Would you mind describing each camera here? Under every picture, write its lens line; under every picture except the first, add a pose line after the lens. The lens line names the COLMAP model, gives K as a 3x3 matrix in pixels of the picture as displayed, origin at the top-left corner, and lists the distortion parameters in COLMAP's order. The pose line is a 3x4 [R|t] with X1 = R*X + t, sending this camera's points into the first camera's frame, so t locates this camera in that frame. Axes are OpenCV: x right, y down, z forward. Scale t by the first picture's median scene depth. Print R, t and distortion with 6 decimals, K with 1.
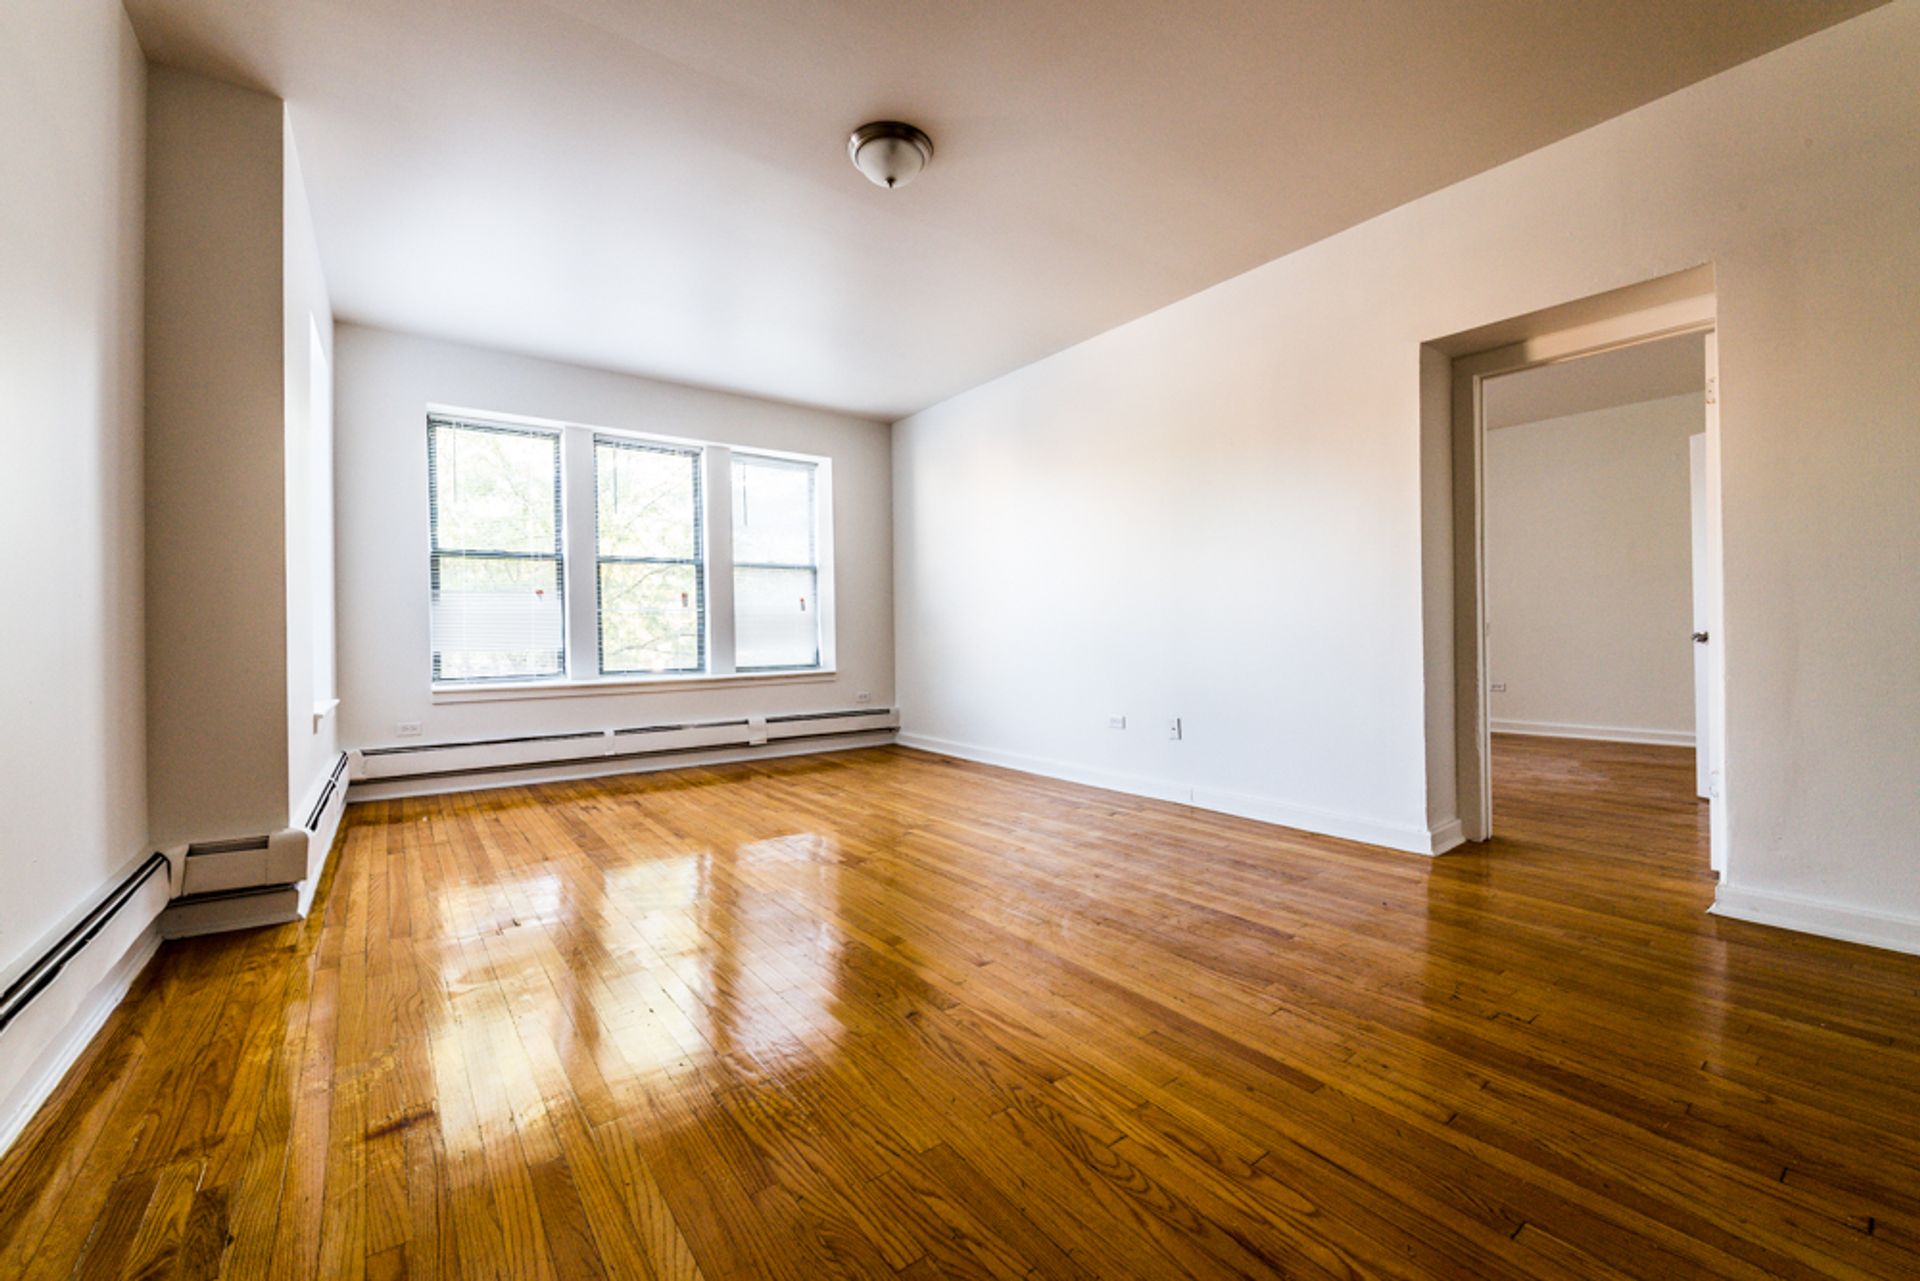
lens RADIAL K [[763.3, 0, 959.2], [0, 763.3, 630.9], [0, 0, 1]] dist [0.004253, -0.005279]
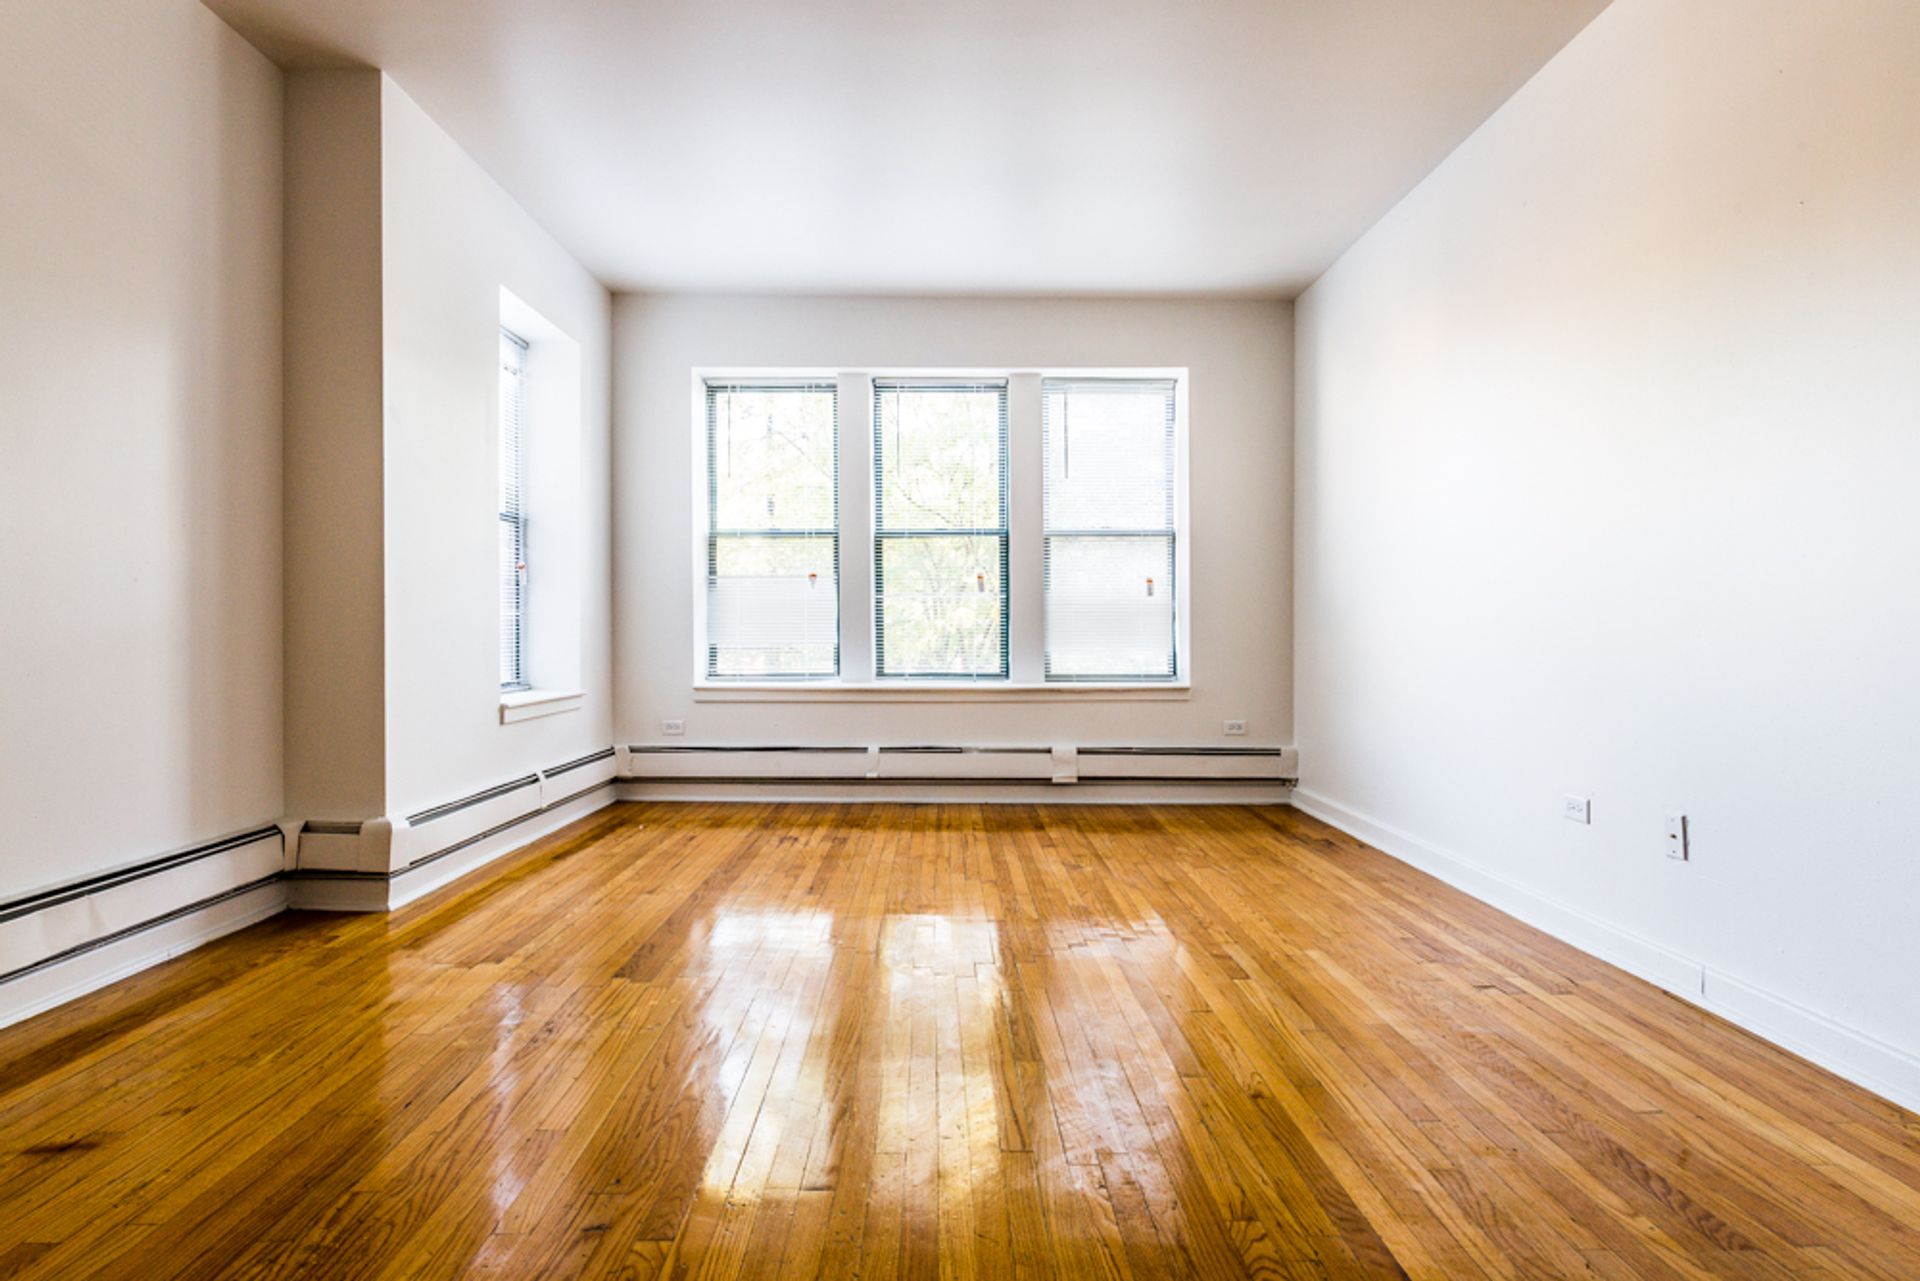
lens RADIAL K [[1025.2, 0, 960.0], [0, 1025.2, 640.5], [0, 0, 1]] dist [0.006395, -0.001501]
pose [[0.805849, 0.017890, -0.591850, 0.239812], [-0.010674, 0.999820, 0.015689, 0.000835], [0.592024, -0.006325, 0.805895, 0.177857]]
